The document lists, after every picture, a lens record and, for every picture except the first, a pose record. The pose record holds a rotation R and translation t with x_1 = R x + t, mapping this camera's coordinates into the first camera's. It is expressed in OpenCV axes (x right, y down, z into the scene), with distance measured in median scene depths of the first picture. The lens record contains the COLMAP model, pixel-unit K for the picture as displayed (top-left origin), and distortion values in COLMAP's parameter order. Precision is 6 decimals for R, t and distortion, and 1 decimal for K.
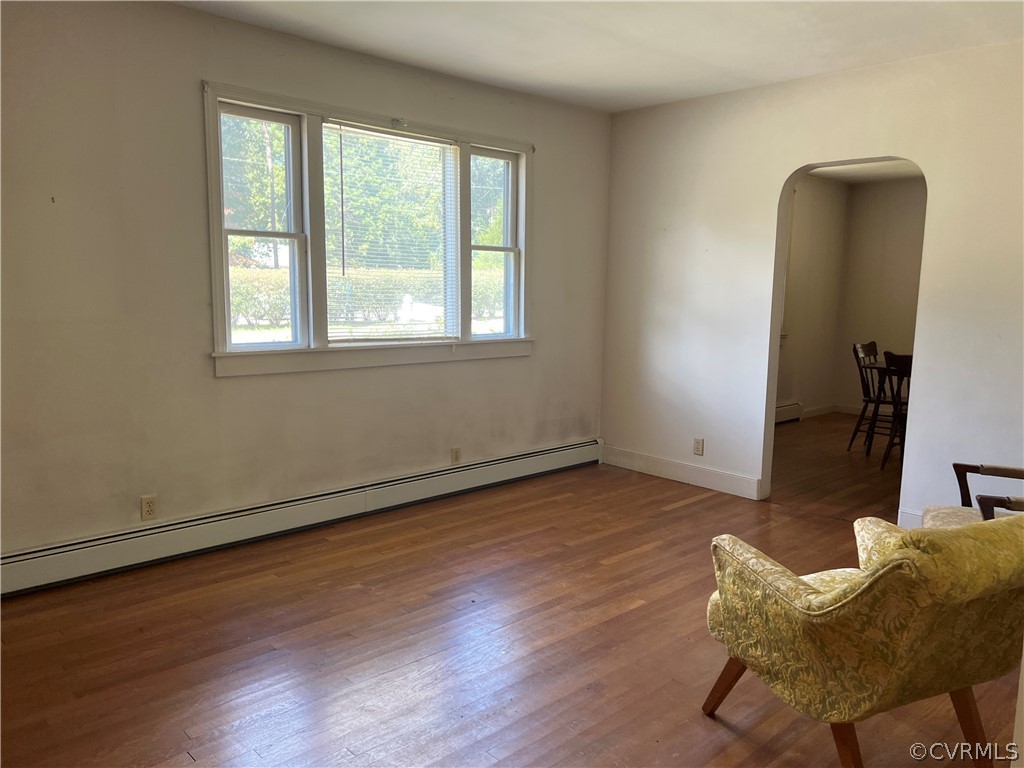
lens RADIAL K [[765.5, 0, 517.6], [0, 765.5, 384.9], [0, 0, 1]] dist [0.057411, -0.103007]
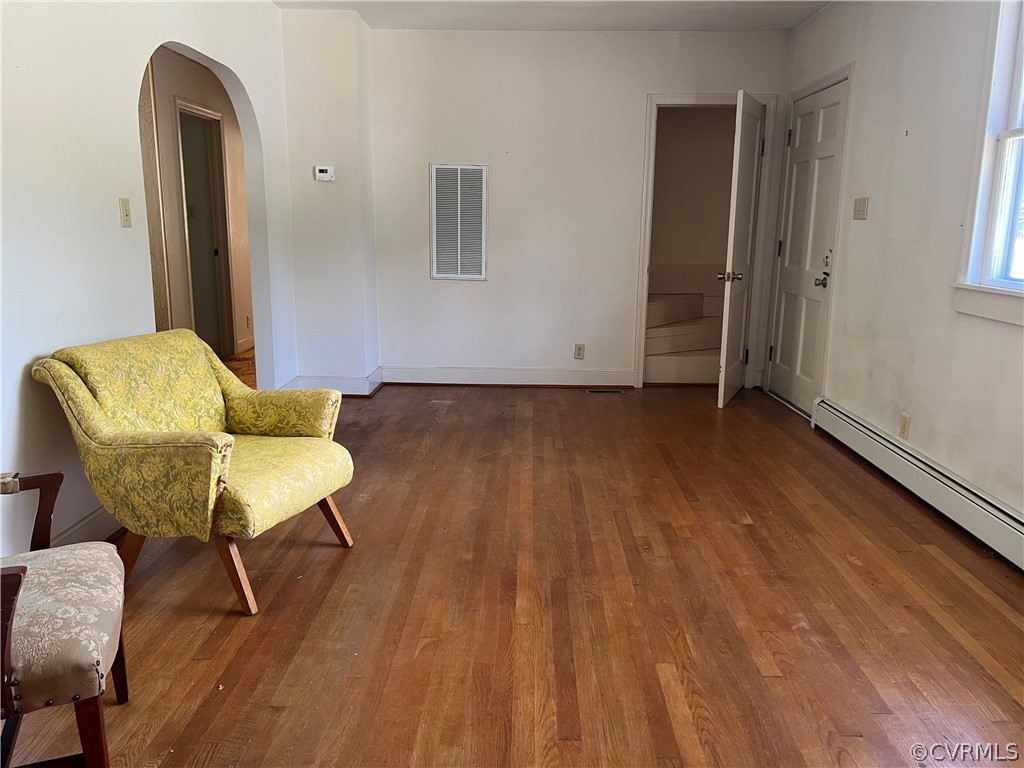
lens RADIAL K [[765.5, 0, 517.6], [0, 765.5, 384.9], [0, 0, 1]] dist [0.057411, -0.103007]
pose [[-0.695337, 0.129052, -0.707002, 0.549589], [-0.108893, 0.953470, 0.281137, -0.115125], [0.710386, 0.272472, -0.648930, 1.187075]]
